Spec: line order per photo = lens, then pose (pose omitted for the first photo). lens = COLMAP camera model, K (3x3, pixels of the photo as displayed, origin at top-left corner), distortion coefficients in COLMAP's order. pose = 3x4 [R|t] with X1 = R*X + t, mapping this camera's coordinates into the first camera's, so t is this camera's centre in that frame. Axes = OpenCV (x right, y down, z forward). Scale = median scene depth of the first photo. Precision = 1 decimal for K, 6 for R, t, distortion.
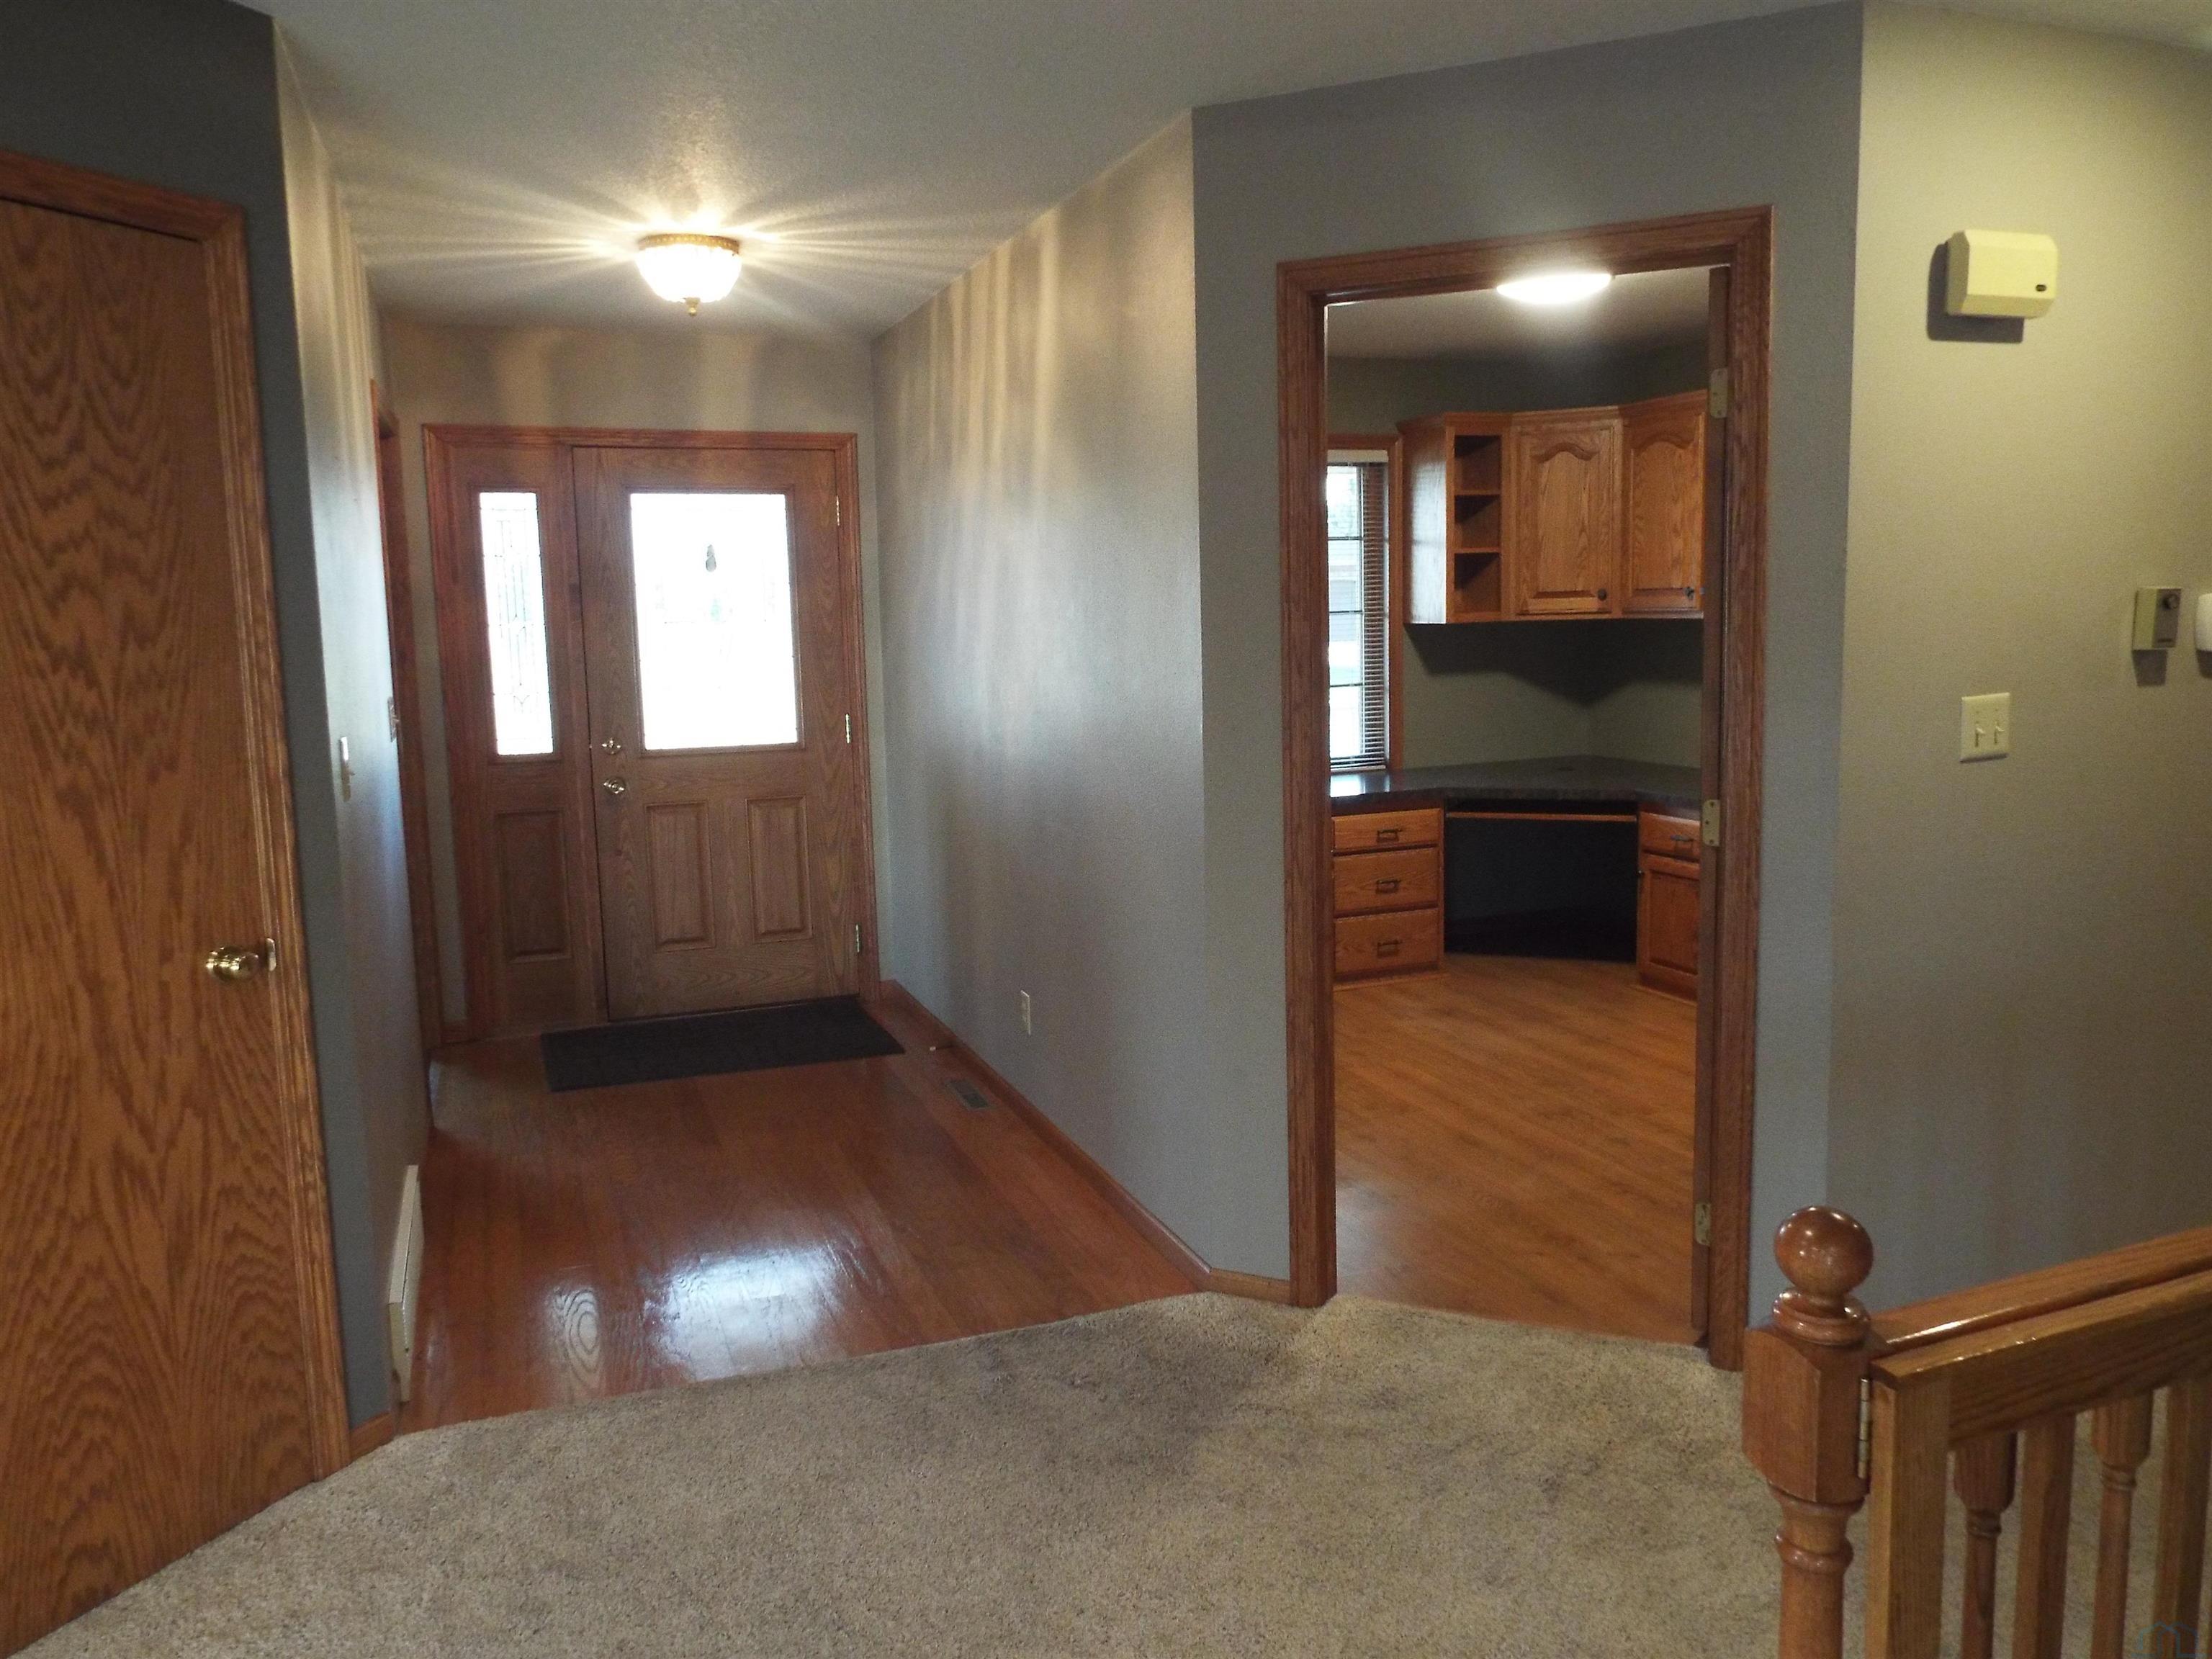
lens RADIAL K [[1589.5, 0, 1101.1], [0, 1589.5, 843.1], [0, 0, 1]] dist [-0.007669, -0.003304]
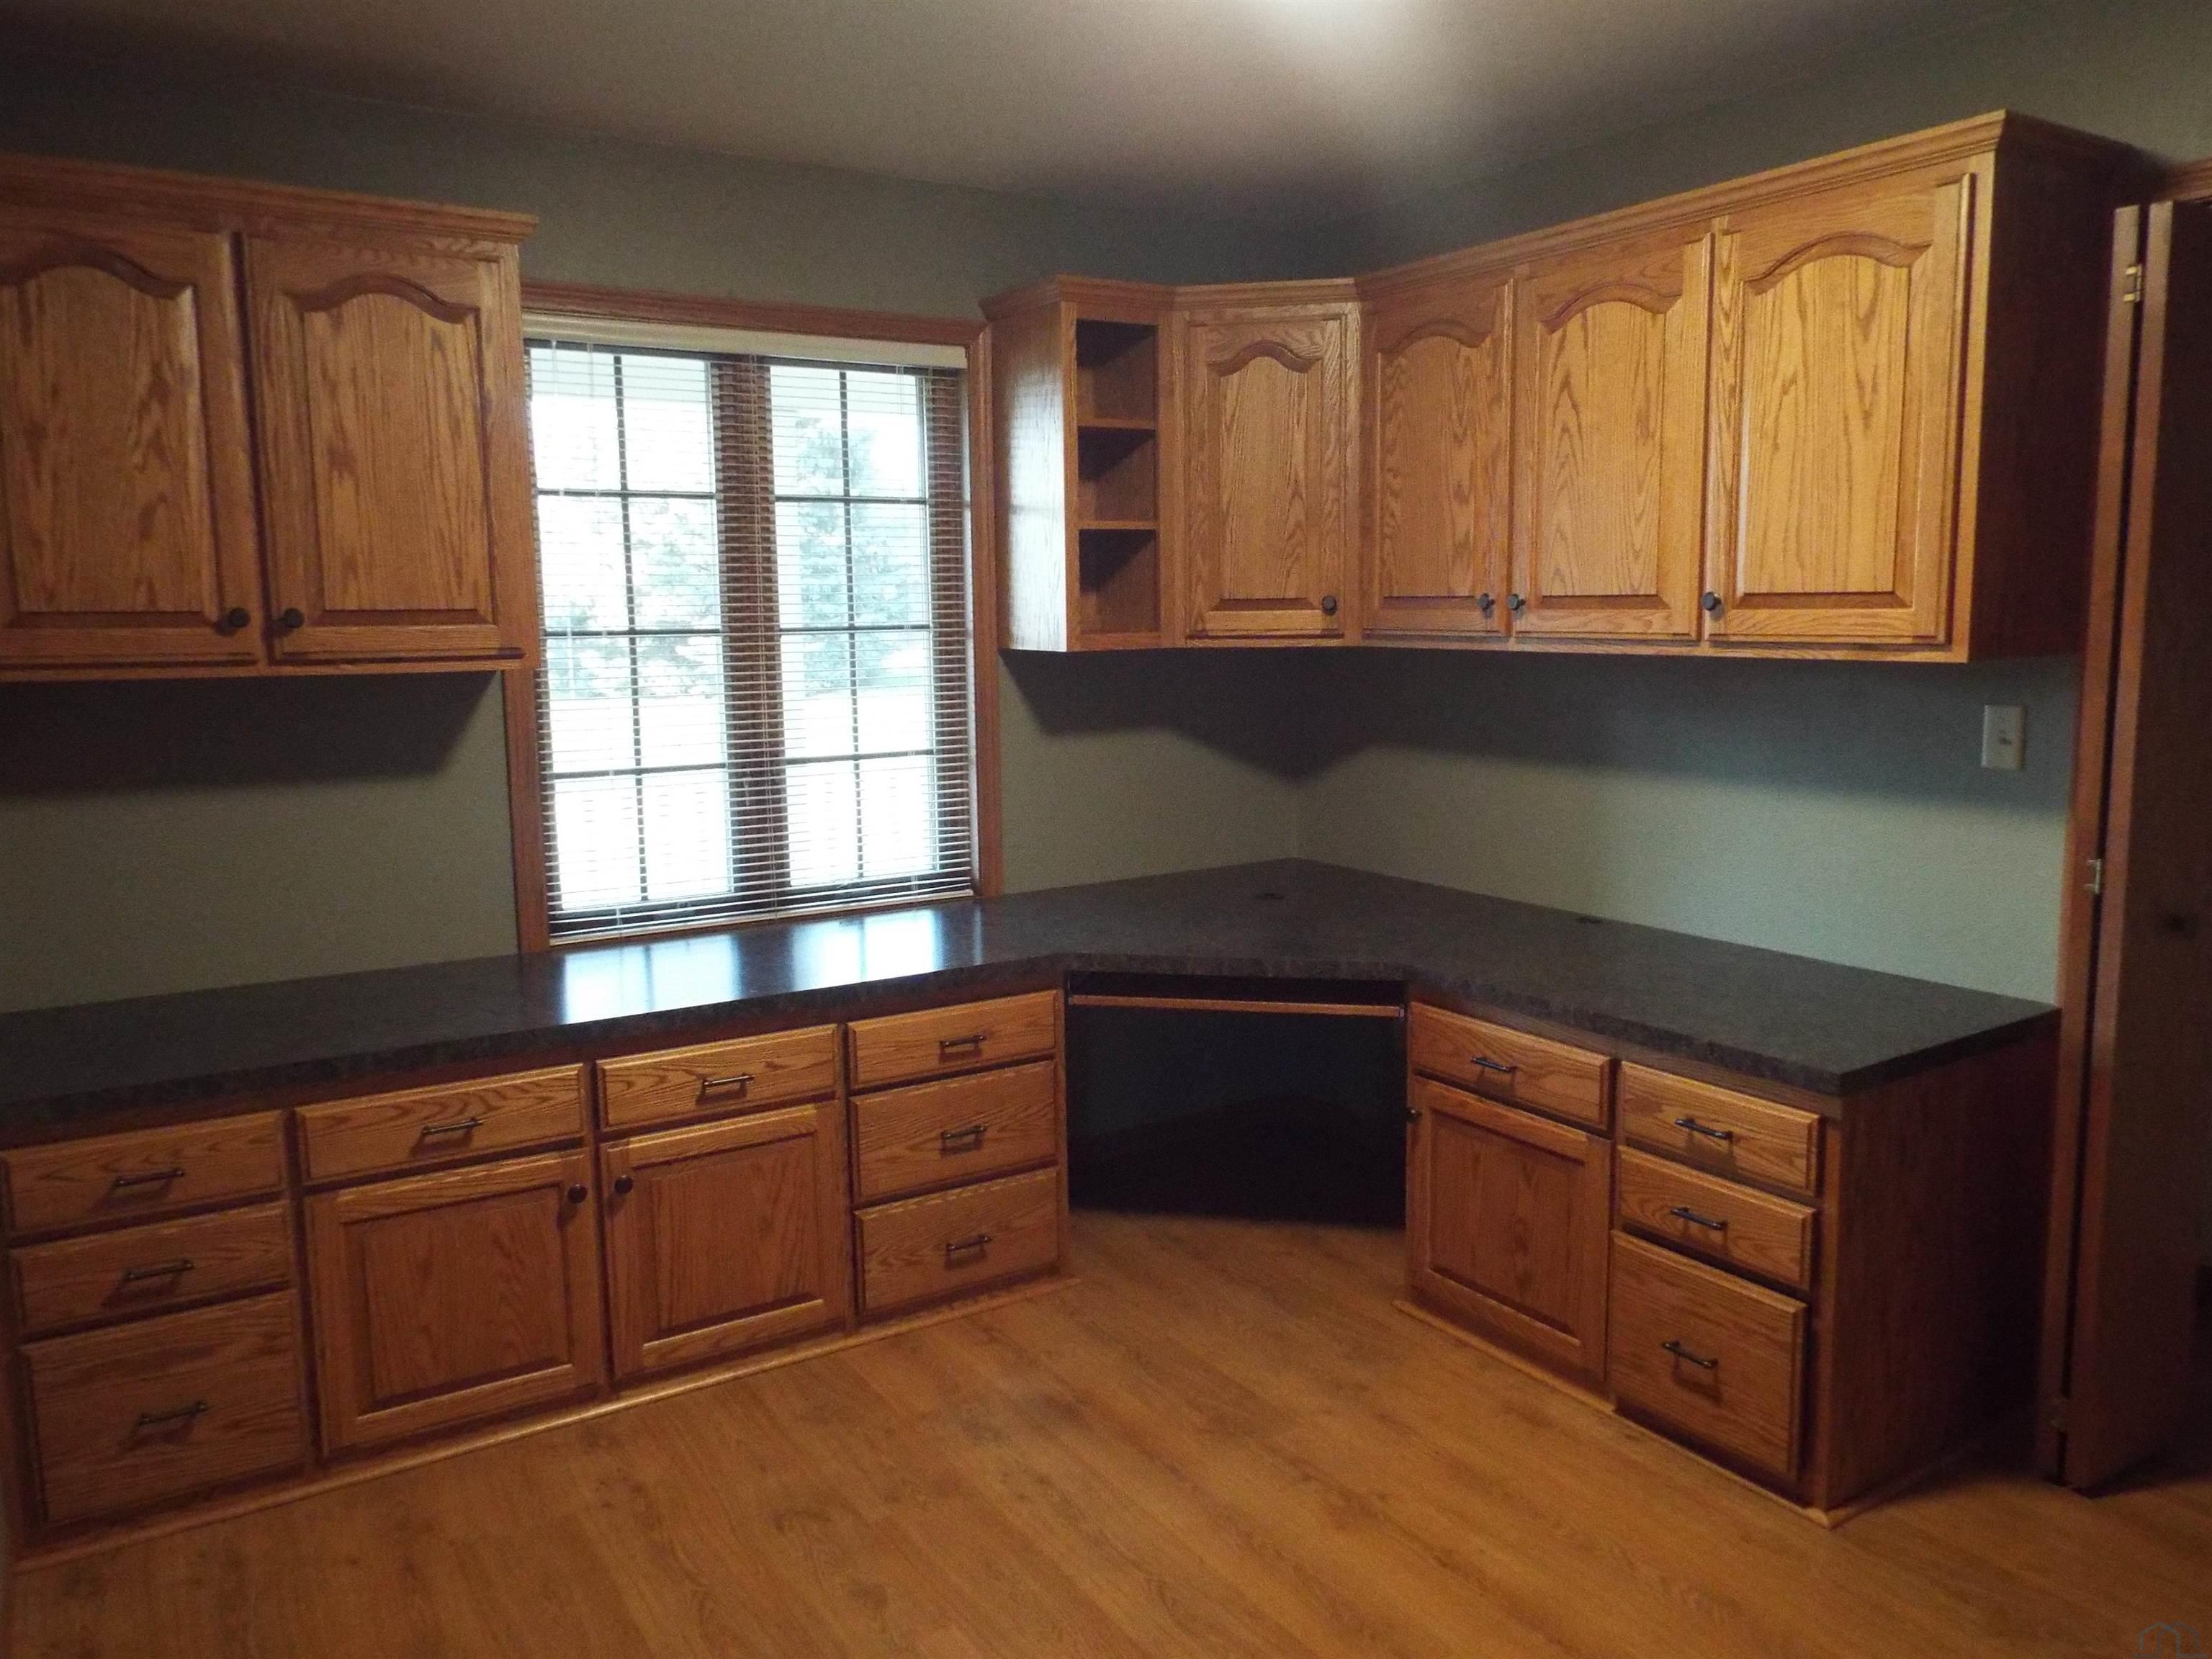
lens RADIAL K [[1589.5, 0, 1109.0], [0, 1589.5, 832.7], [0, 0, 1]] dist [-0.007669, -0.003304]
pose [[0.978050, -0.011666, 0.208043, 0.114795], [0.013571, 0.999878, -0.007735, -0.070026], [-0.207928, 0.010389, 0.978089, 0.449275]]
